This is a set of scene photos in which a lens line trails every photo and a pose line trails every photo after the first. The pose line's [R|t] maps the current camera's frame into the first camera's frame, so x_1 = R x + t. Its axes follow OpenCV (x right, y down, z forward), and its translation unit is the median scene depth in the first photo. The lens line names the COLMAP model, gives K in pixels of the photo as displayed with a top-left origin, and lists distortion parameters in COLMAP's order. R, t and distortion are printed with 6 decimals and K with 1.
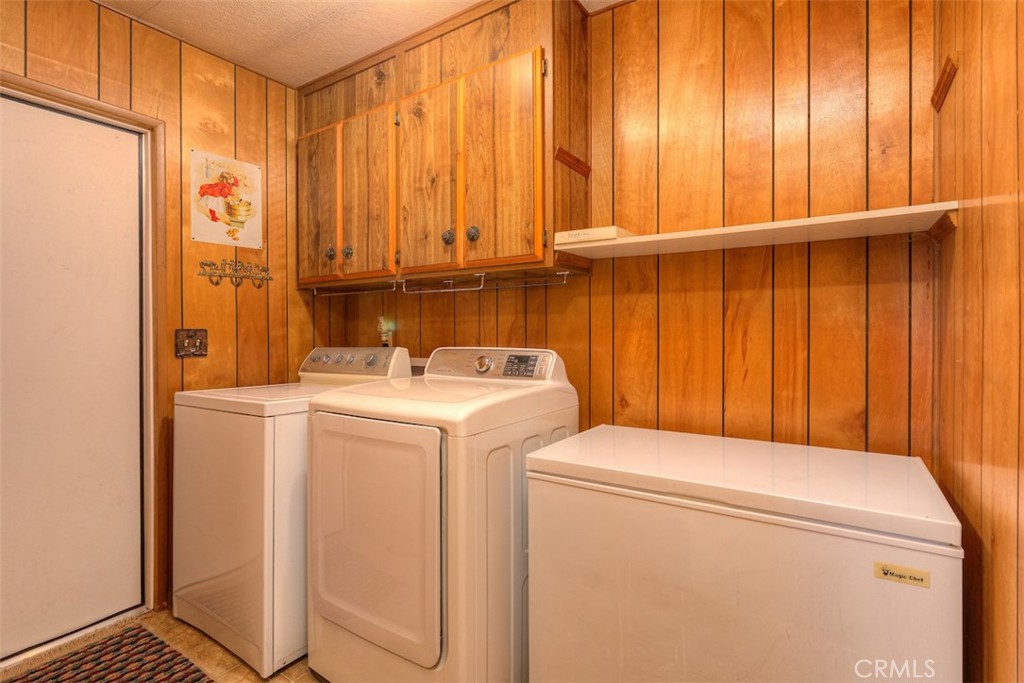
lens RADIAL K [[504.8, 0, 517.2], [0, 504.8, 335.4], [0, 0, 1]] dist [-0.005217, 0.000067]
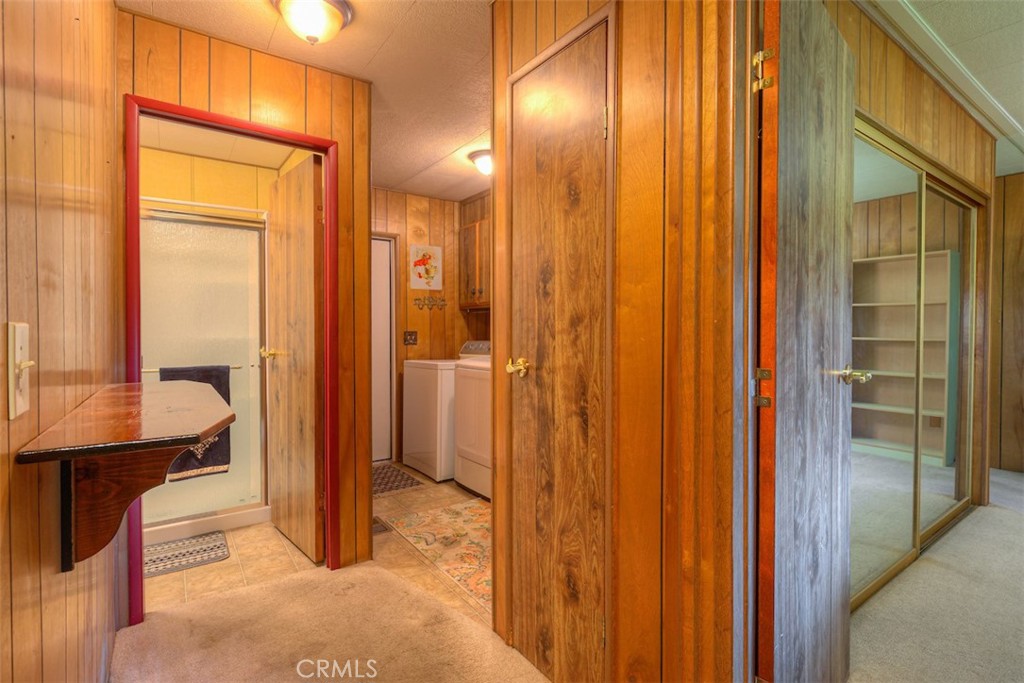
lens RADIAL K [[478.8, 0, 513.4], [0, 478.8, 337.1], [0, 0, 1]] dist [-0.000818, 0.000688]
pose [[0.935361, 0.002529, -0.353686, 0.415279], [-0.000903, 0.999988, 0.004761, 0.001390], [0.353694, -0.004134, 0.935352, -0.645857]]
